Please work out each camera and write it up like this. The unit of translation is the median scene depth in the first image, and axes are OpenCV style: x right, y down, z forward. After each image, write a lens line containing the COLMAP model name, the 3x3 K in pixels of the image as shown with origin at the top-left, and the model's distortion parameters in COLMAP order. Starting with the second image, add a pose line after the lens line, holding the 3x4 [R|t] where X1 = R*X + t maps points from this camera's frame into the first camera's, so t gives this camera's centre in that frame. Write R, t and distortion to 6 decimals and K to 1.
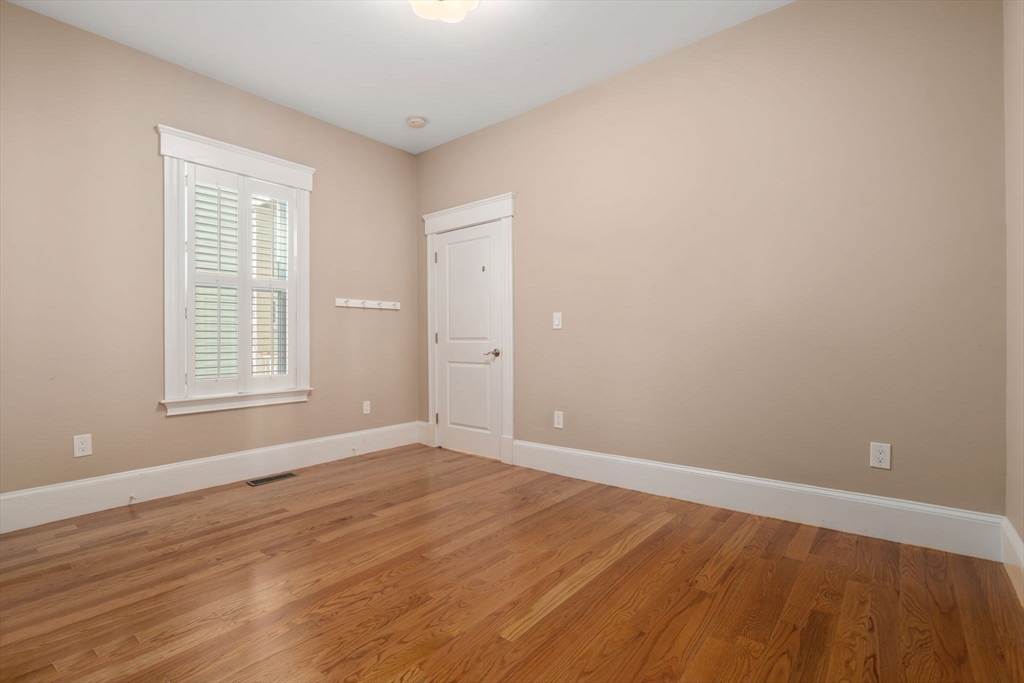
lens RADIAL K [[469.0, 0, 512.0], [0, 469.0, 341.5], [0, 0, 1]] dist [-0.009623, -0.000136]
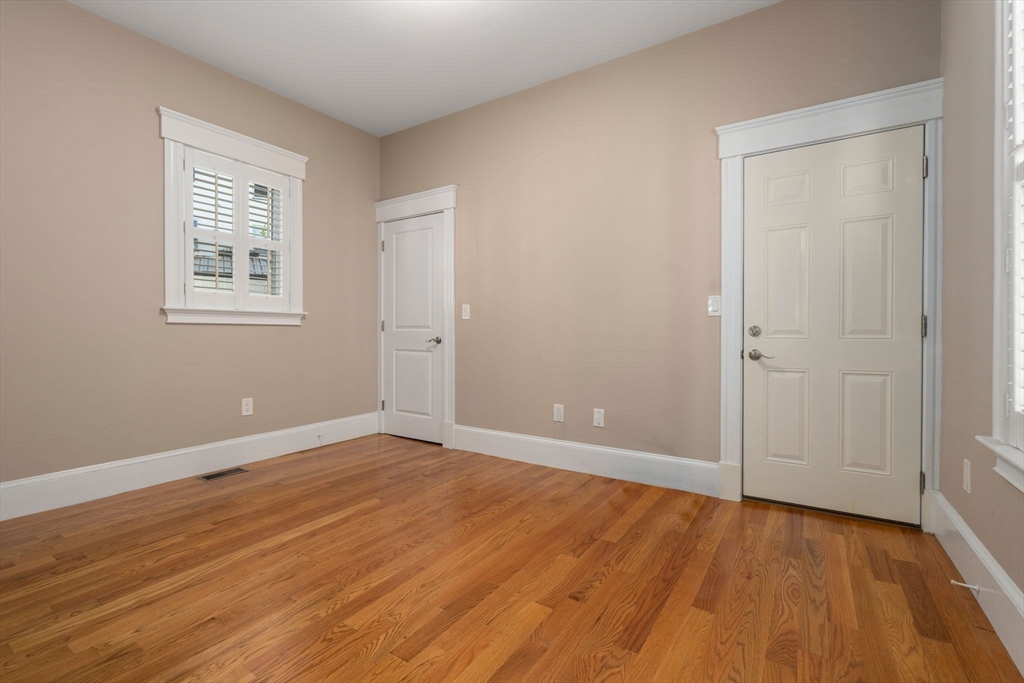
lens RADIAL K [[464.4, 0, 506.6], [0, 464.4, 337.5], [0, 0, 1]] dist [-0.004455, 0.000327]
pose [[-0.994389, 0.011587, -0.105145, -0.182459], [0.009852, 0.999807, 0.017007, 0.002228], [0.105322, 0.015876, -0.994311, 1.596155]]
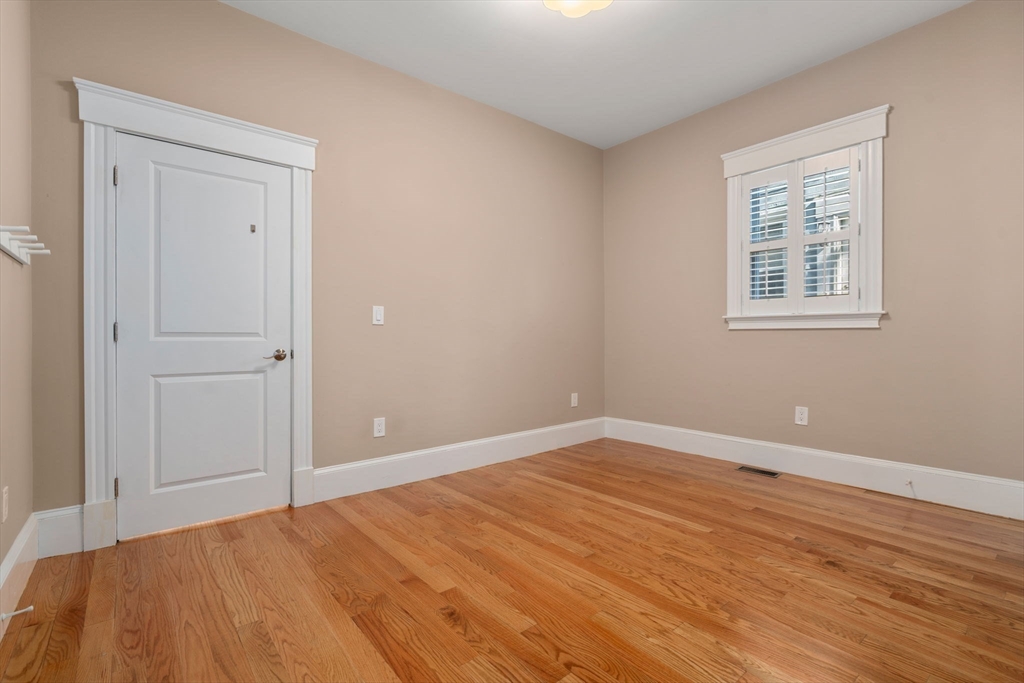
lens RADIAL K [[464.4, 0, 506.6], [0, 464.4, 337.5], [0, 0, 1]] dist [-0.004455, 0.000327]
pose [[0.197827, 0.008055, 0.980204, -0.937453], [0.006327, 0.999935, -0.009494, 0.009850], [-0.980217, 0.008080, 0.197763, 0.775251]]
